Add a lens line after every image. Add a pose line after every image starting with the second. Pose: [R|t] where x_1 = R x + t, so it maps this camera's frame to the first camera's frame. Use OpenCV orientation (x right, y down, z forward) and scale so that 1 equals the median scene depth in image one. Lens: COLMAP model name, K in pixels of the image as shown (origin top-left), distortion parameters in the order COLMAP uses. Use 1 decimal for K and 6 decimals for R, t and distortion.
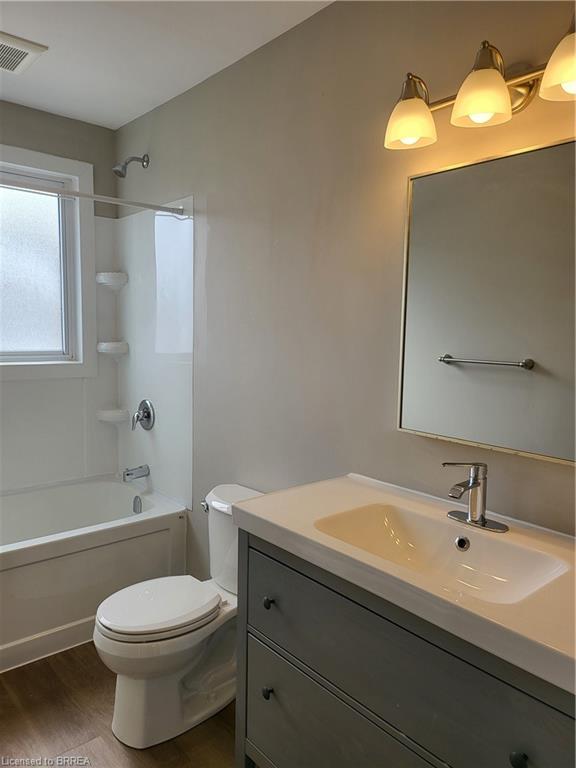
lens RADIAL K [[549.2, 0, 288.0], [0, 549.2, 384.0], [0, 0, 1]] dist [0.069586, -0.067614]
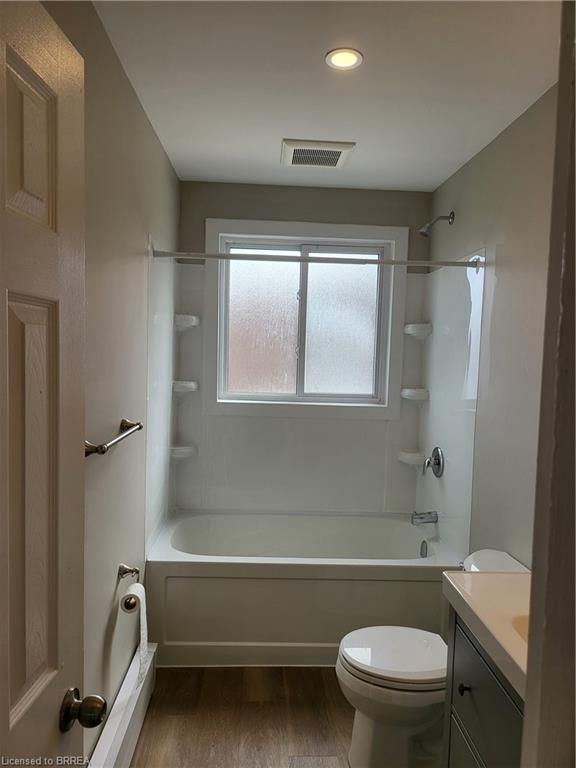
lens RADIAL K [[549.2, 0, 288.0], [0, 549.2, 384.0], [0, 0, 1]] dist [0.069586, -0.067614]
pose [[0.788299, 0.042418, -0.613828, 0.144640], [-0.079181, 0.996319, -0.032837, -0.032232], [0.610176, 0.074489, 0.788756, 0.017398]]
